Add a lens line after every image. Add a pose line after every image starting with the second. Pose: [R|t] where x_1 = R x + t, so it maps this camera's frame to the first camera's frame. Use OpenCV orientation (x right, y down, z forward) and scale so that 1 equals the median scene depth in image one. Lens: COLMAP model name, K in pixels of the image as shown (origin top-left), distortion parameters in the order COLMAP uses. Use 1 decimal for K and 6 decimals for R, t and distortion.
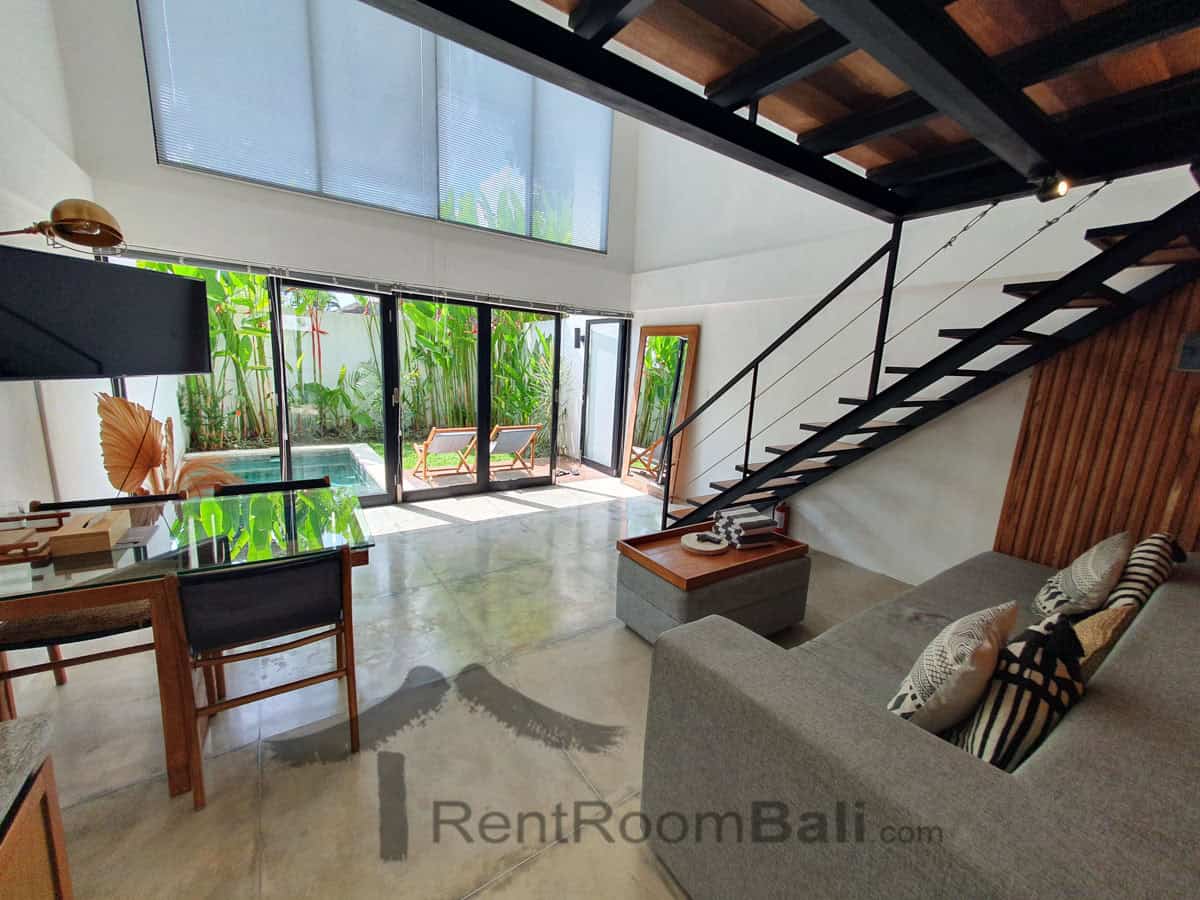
lens RADIAL K [[473.8, 0, 600.0], [0, 473.8, 450.0], [0, 0, 1]] dist [-0.001459, -0.000079]
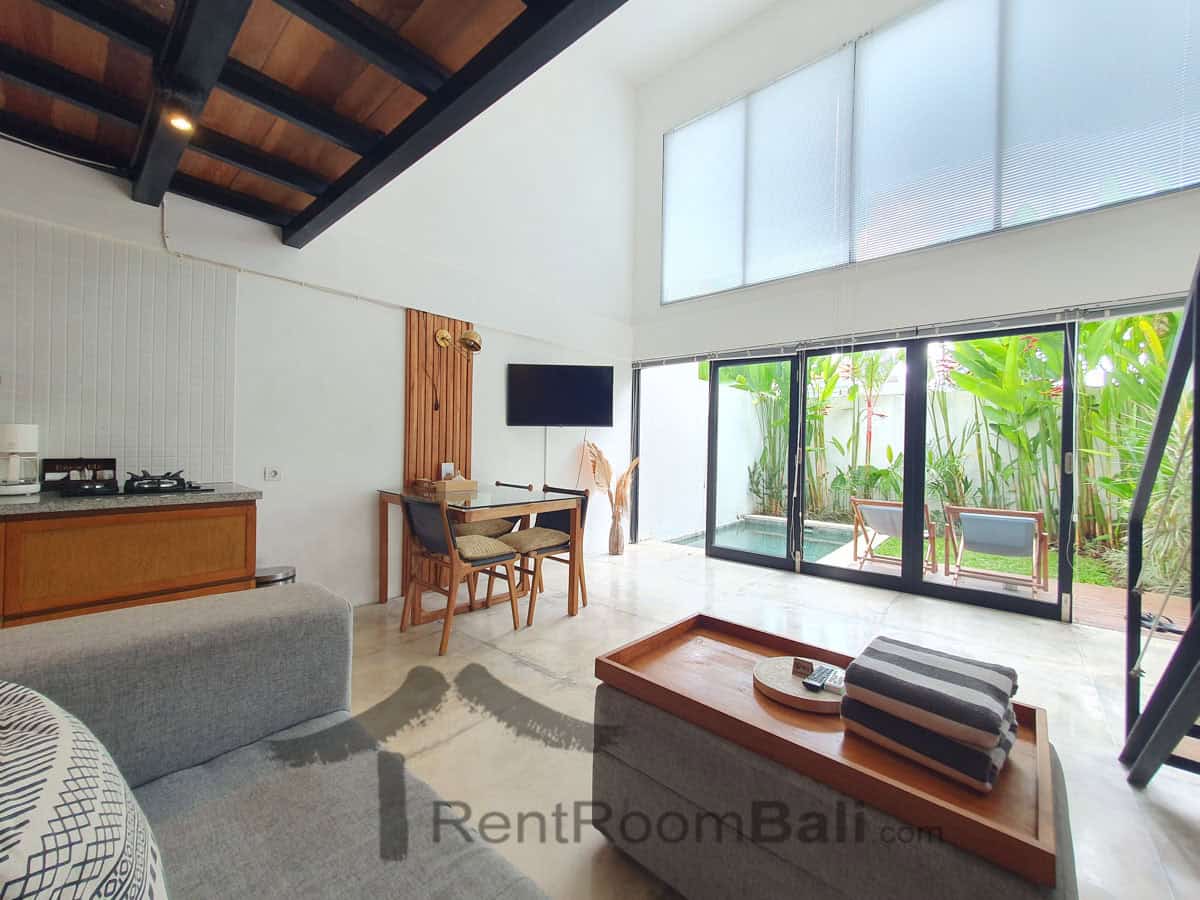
lens RADIAL K [[480.7, 0, 605.4], [0, 480.7, 447.9], [0, 0, 1]] dist [0.024415, 0.000020]
pose [[0.259837, 0.004578, -0.965642, 0.359122], [-0.123231, 0.991970, -0.028456, -0.051292], [0.957757, 0.126391, 0.258315, 0.330037]]
